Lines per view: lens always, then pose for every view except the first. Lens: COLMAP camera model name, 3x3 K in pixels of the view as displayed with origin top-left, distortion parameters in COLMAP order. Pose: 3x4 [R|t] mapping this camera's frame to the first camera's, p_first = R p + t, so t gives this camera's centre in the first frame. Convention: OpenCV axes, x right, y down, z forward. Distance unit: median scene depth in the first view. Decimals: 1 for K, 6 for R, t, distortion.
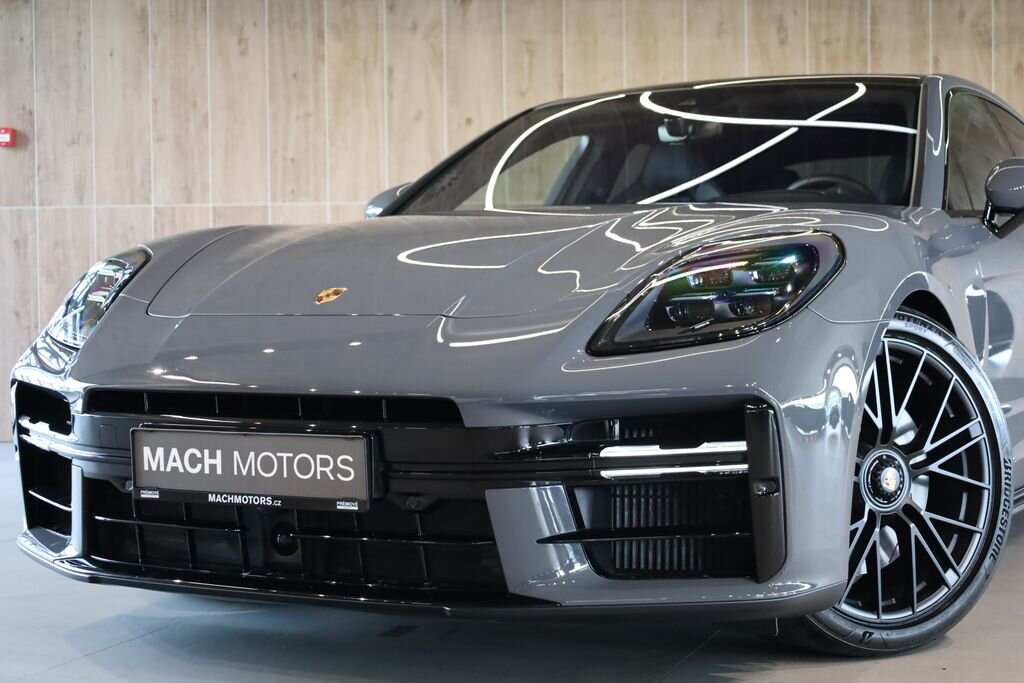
lens RADIAL K [[1879.7, 0, 488.7], [0, 1879.7, 341.1], [0, 0, 1]] dist [0.008591, 0.017089]
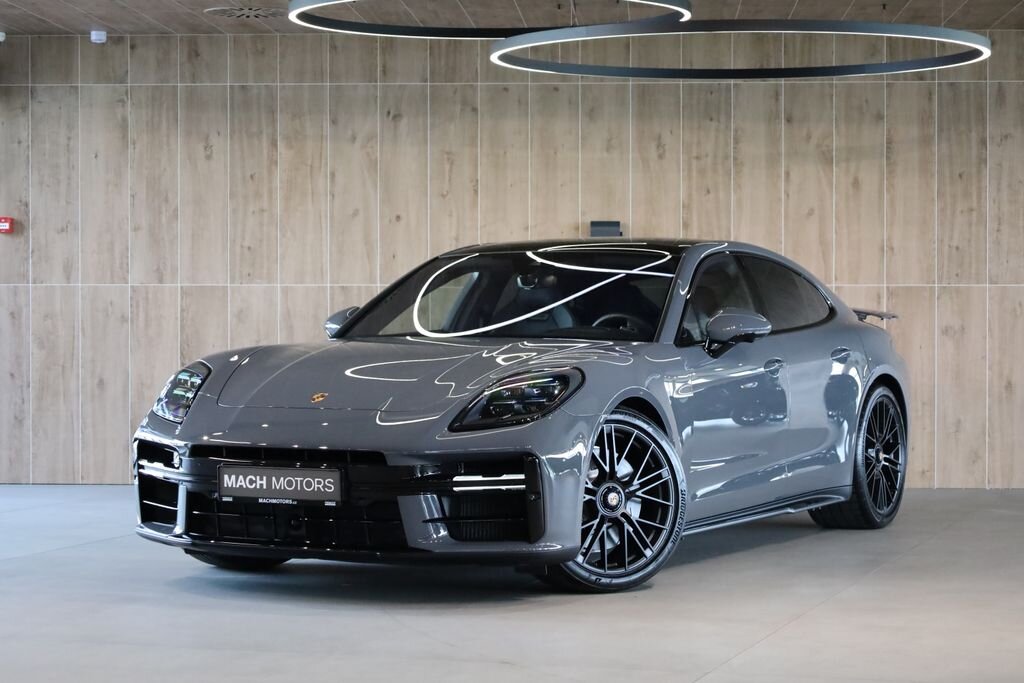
lens RADIAL K [[2145.8, 0, 515.0], [0, 2145.8, 353.9], [0, 0, 1]] dist [0.066279, -0.084978]
pose [[0.998999, 0.013244, 0.042716, 0.006475], [-0.012626, 0.999812, -0.014699, -0.011847], [-0.042903, 0.014145, 0.998979, -0.364713]]
